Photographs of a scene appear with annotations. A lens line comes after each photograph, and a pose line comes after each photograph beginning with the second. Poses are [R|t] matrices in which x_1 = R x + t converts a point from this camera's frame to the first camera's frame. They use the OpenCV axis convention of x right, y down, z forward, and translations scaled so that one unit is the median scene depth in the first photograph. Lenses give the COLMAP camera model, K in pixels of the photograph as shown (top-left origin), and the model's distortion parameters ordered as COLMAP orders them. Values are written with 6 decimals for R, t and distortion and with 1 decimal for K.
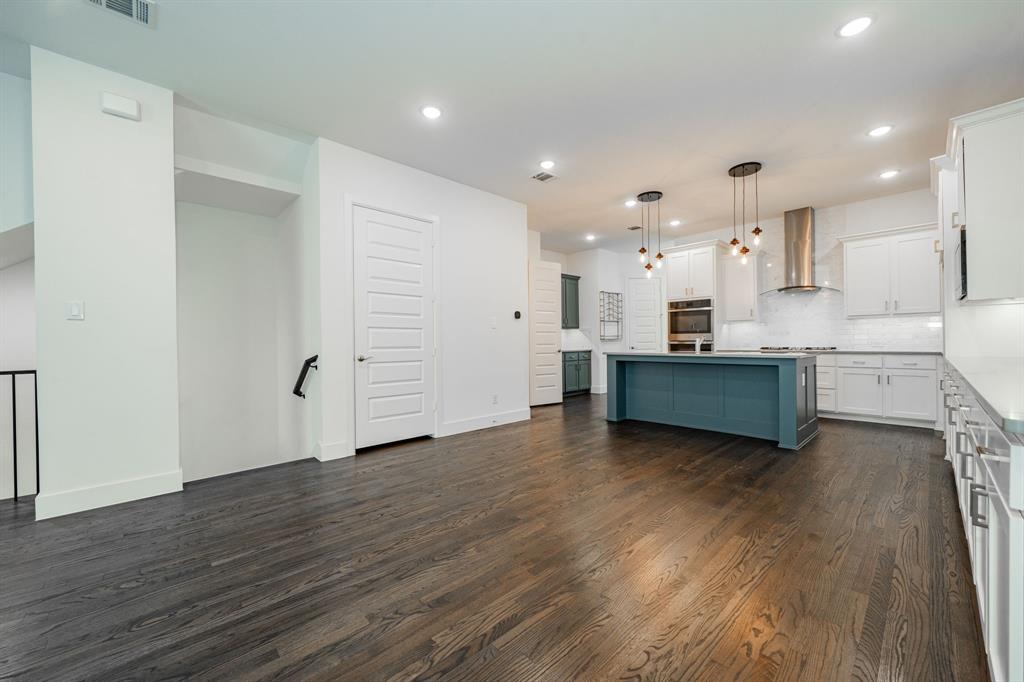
lens RADIAL K [[394.1, 0, 508.2], [0, 394.1, 343.5], [0, 0, 1]] dist [-0.003779, 0.000276]
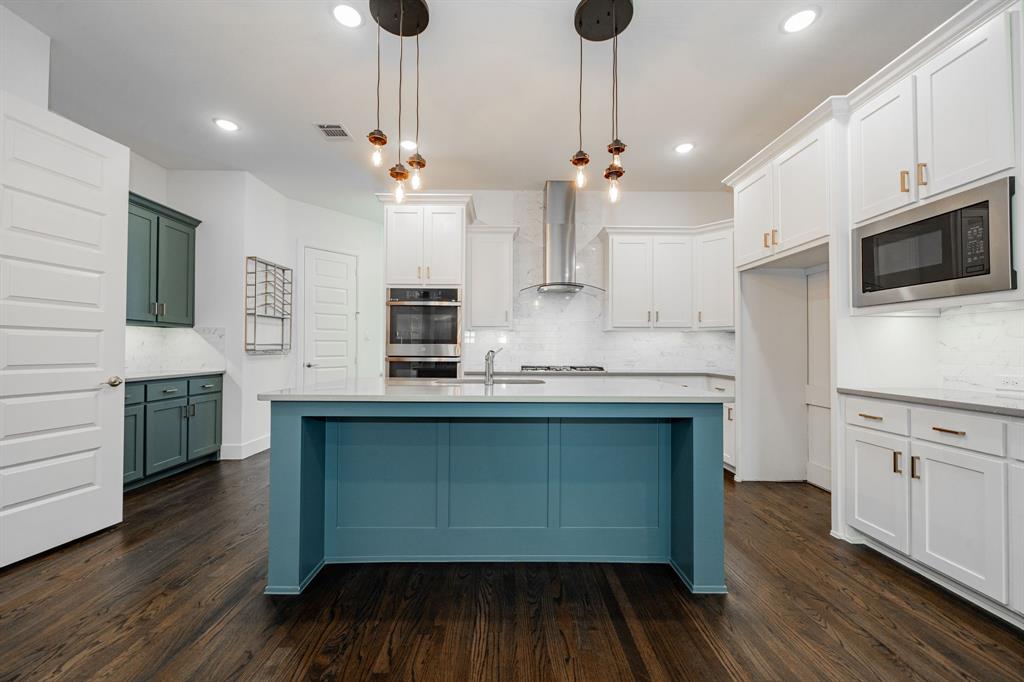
lens RADIAL K [[394.1, 0, 509.7], [0, 394.1, 343.8], [0, 0, 1]] dist [-0.003779, 0.000276]
pose [[0.676868, 0.025339, 0.735668, 0.117506], [-0.008782, 0.999614, -0.026350, -0.011509], [-0.736052, 0.011375, 0.676830, 0.525326]]
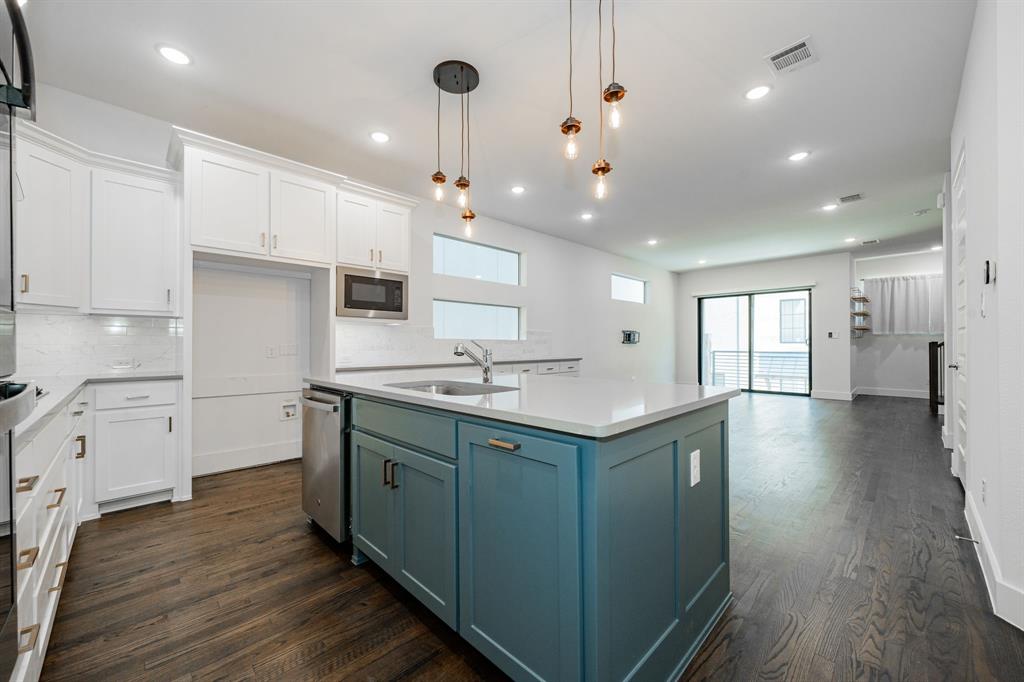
lens RADIAL K [[394.1, 0, 510.0], [0, 394.1, 343.6], [0, 0, 1]] dist [-0.003779, 0.000276]
pose [[-0.999692, 0.012577, -0.021409, 0.370755], [0.012536, 0.999919, 0.002066, -0.015588], [0.021433, 0.001797, -0.999769, 1.126248]]
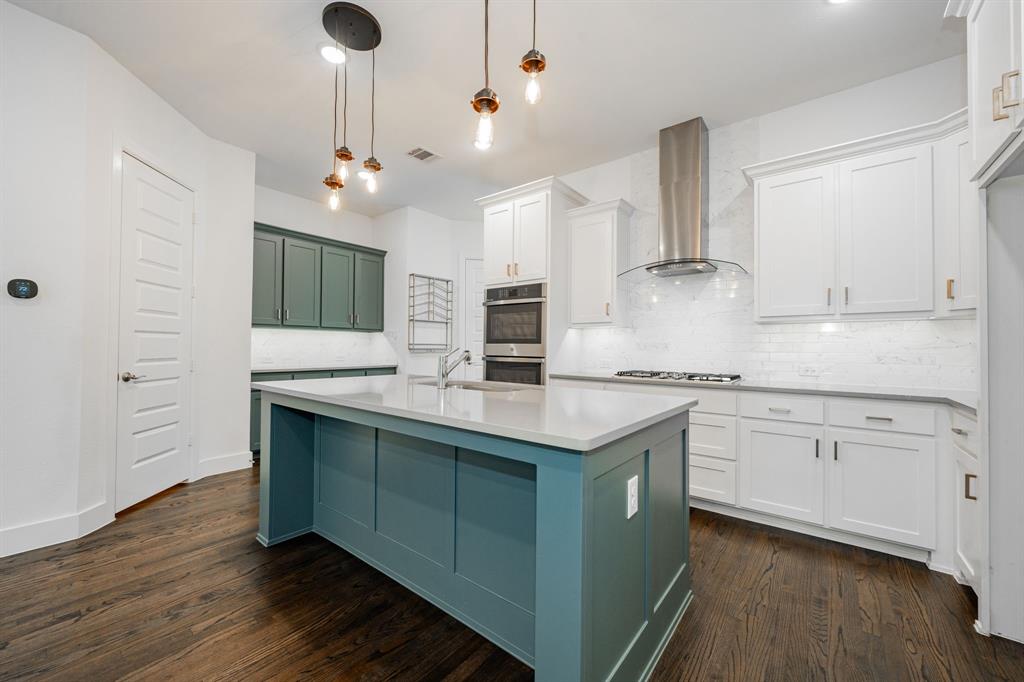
lens RADIAL K [[394.1, 0, 508.8], [0, 394.1, 343.2], [0, 0, 1]] dist [-0.003779, 0.000276]
pose [[0.989564, 0.022859, 0.142269, 0.391206], [-0.020493, 0.999627, -0.018075, -0.015994], [-0.142629, 0.014971, 0.989663, 0.451421]]
